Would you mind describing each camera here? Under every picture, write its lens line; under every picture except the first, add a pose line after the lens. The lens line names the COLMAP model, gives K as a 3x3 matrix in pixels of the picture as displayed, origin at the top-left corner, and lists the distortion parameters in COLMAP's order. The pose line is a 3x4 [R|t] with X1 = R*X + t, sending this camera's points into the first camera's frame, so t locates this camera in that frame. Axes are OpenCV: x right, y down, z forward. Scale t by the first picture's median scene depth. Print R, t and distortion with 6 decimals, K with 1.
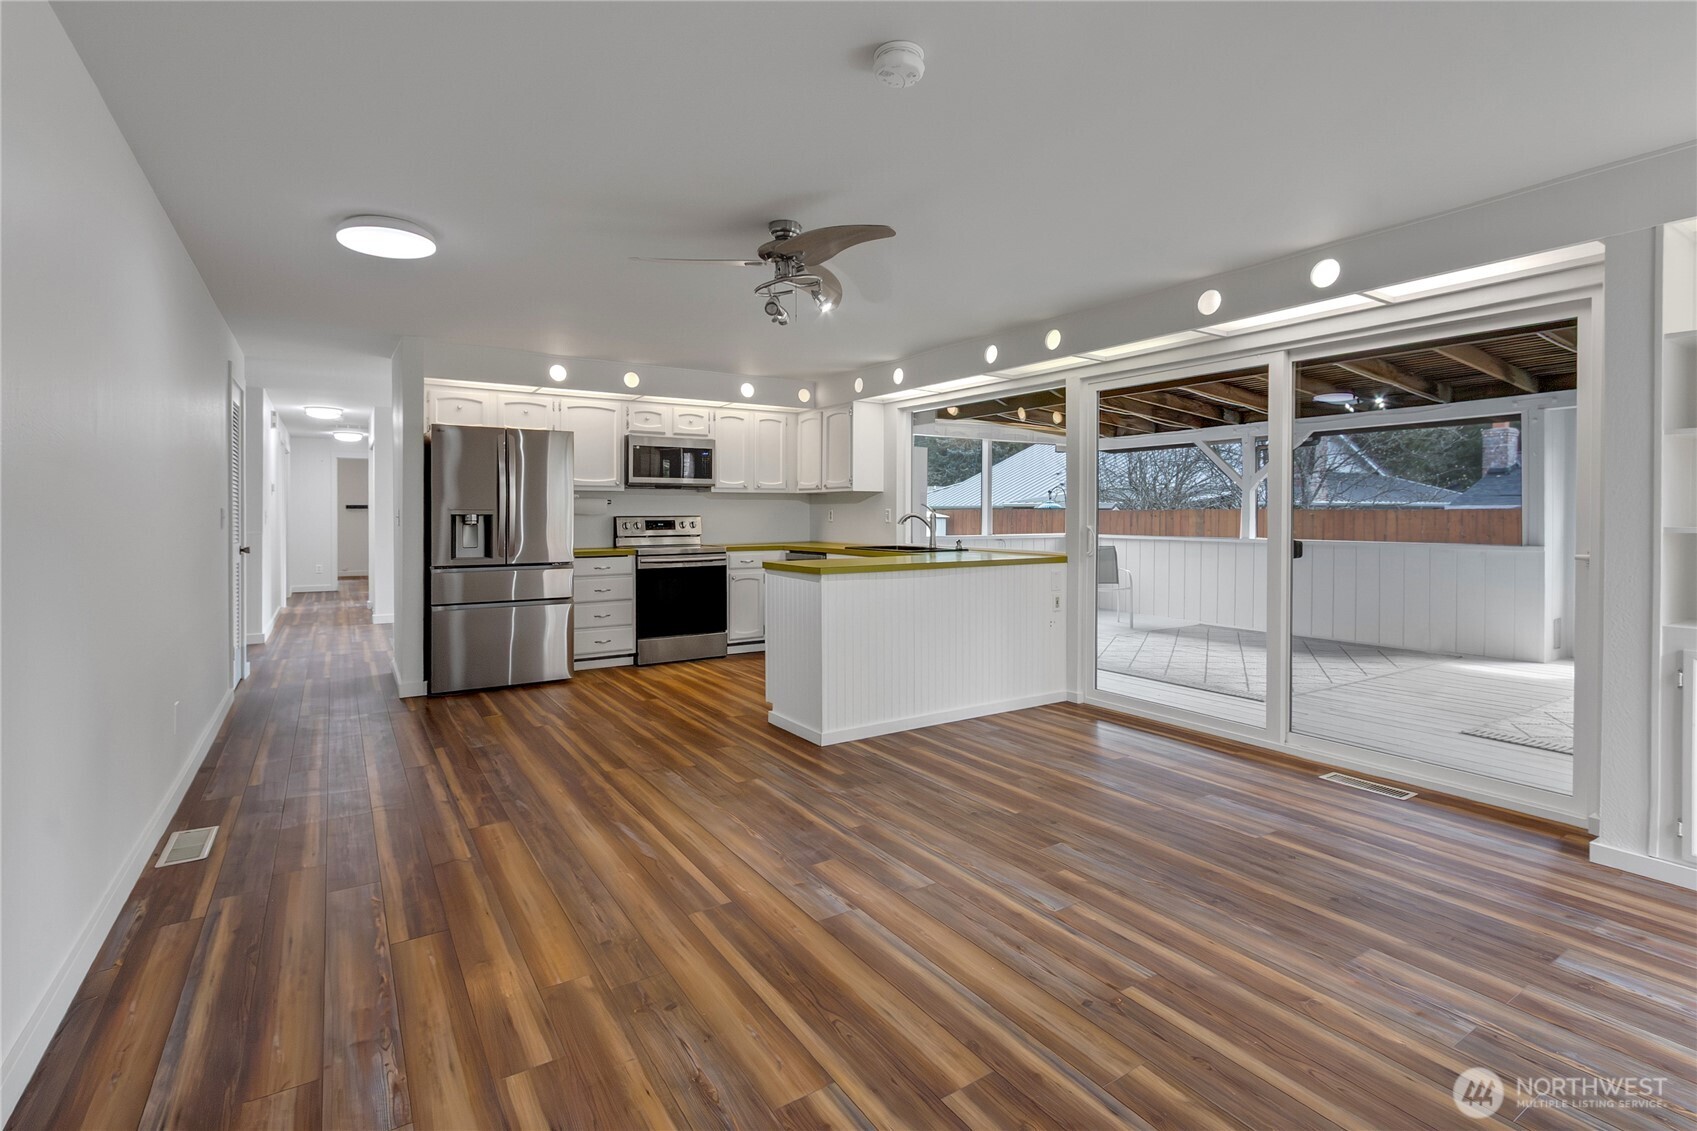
lens RADIAL K [[790.6, 0, 822.9], [0, 790.6, 518.7], [0, 0, 1]] dist [0.002039, 0.000100]
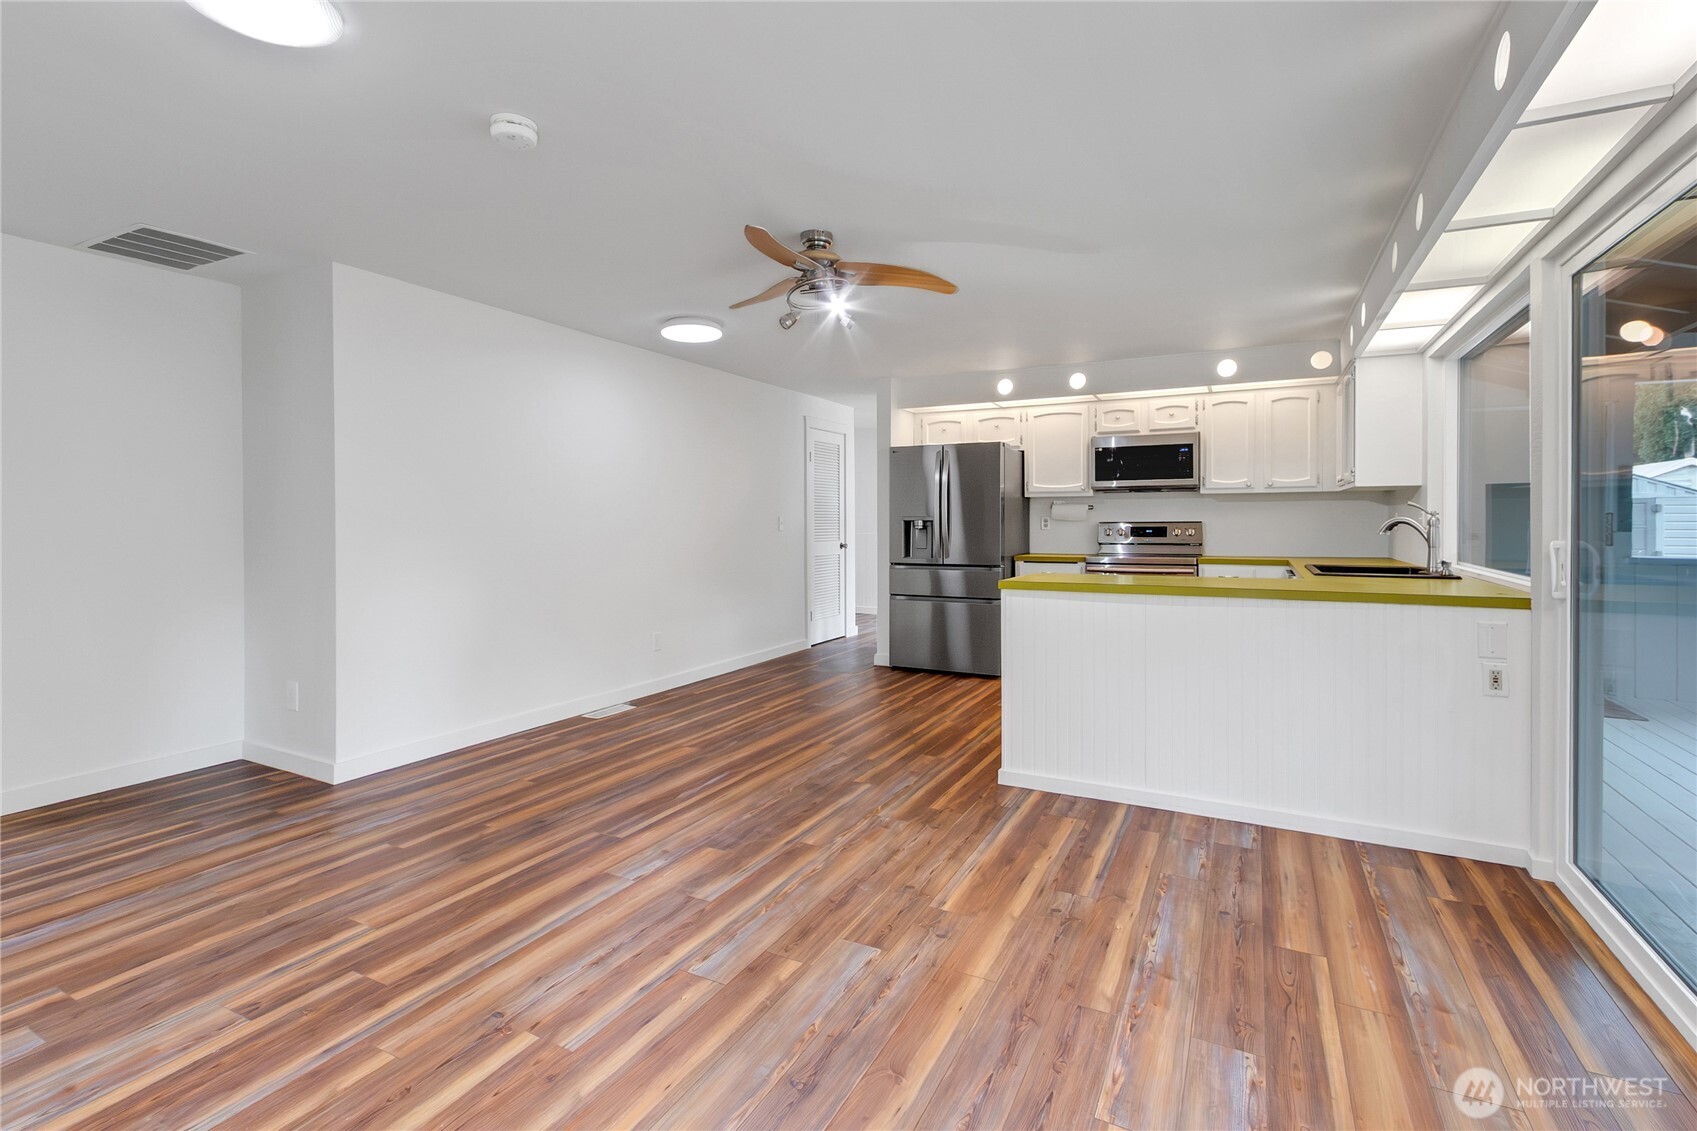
lens RADIAL K [[774.3, 0, 846.0], [0, 774.3, 544.5], [0, 0, 1]] dist [0.003248, 0.000179]
pose [[0.505573, 0.025581, -0.862405, 0.882496], [-0.003316, 0.999611, 0.027707, -0.002665], [0.862778, -0.011148, 0.505461, 0.571398]]
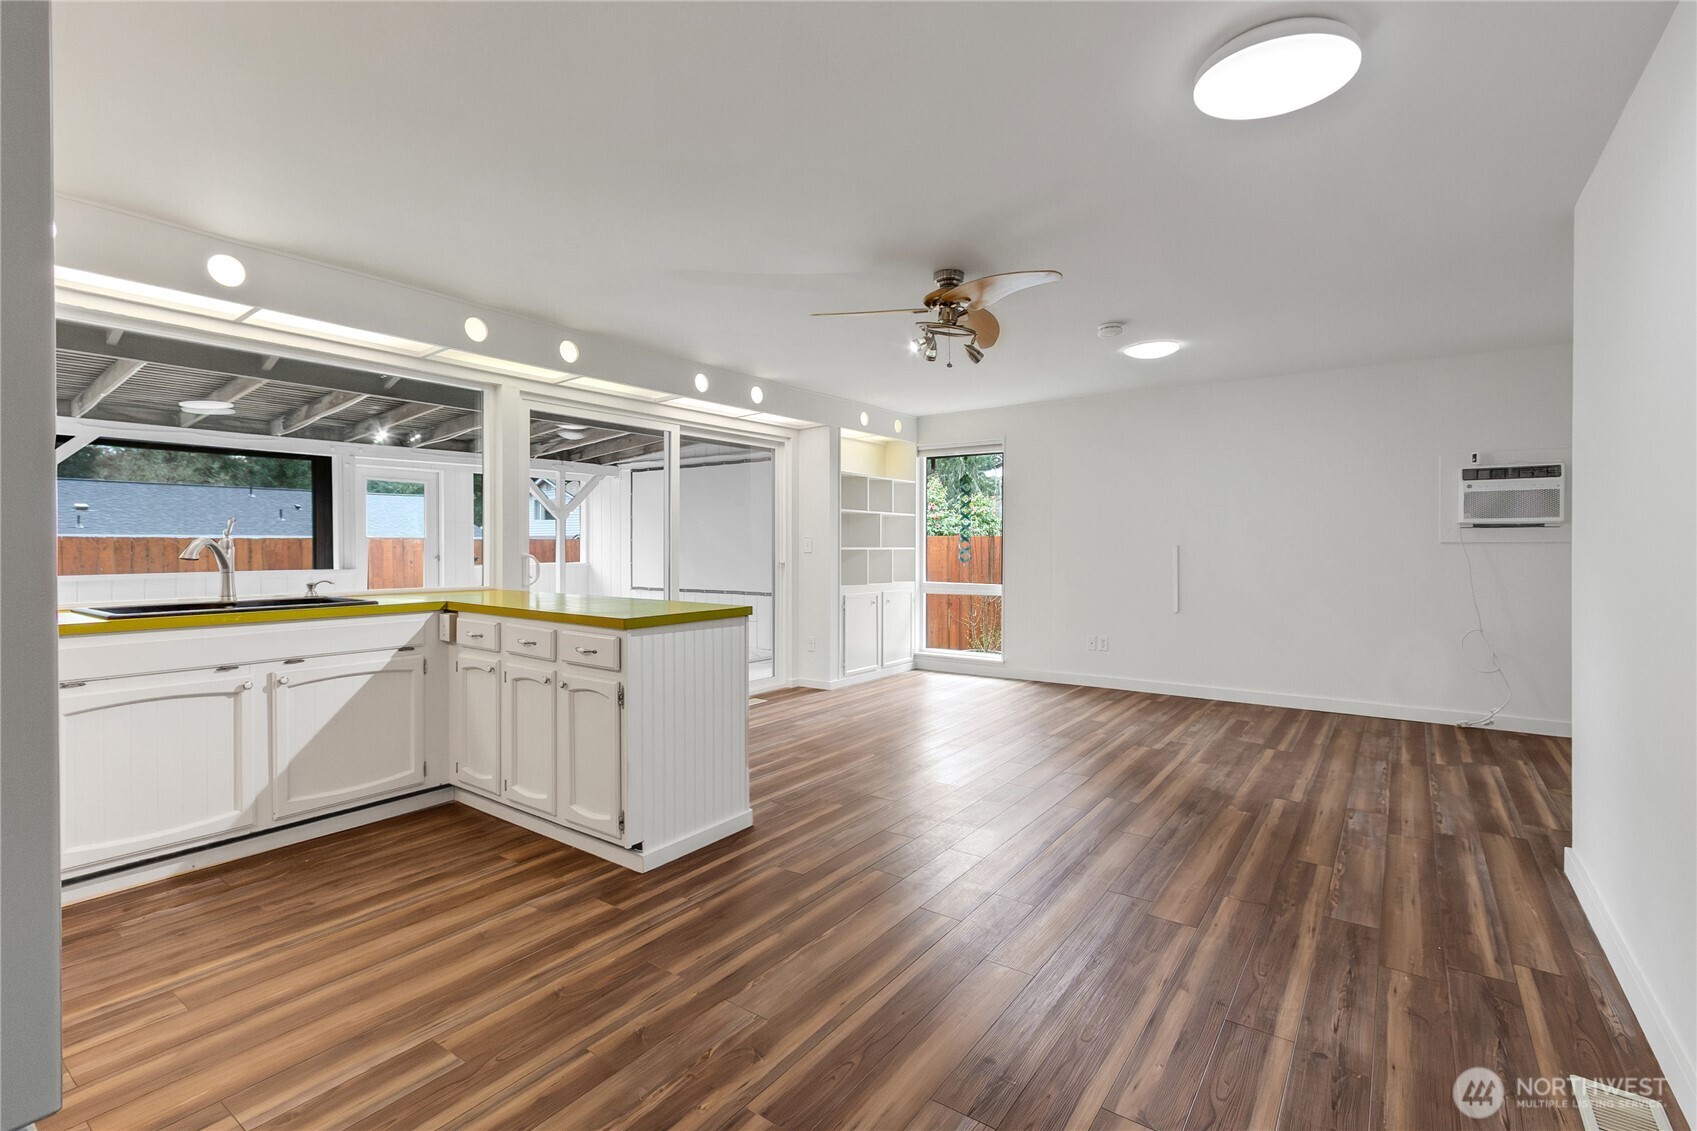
lens RADIAL K [[774.3, 0, 846.0], [0, 774.3, 544.5], [0, 0, 1]] dist [0.003248, 0.000179]
pose [[-0.380508, -0.000823, 0.924777, -1.054826], [0.005603, 0.999979, 0.003195, -0.004292], [-0.924761, 0.006397, -0.380495, 1.648752]]
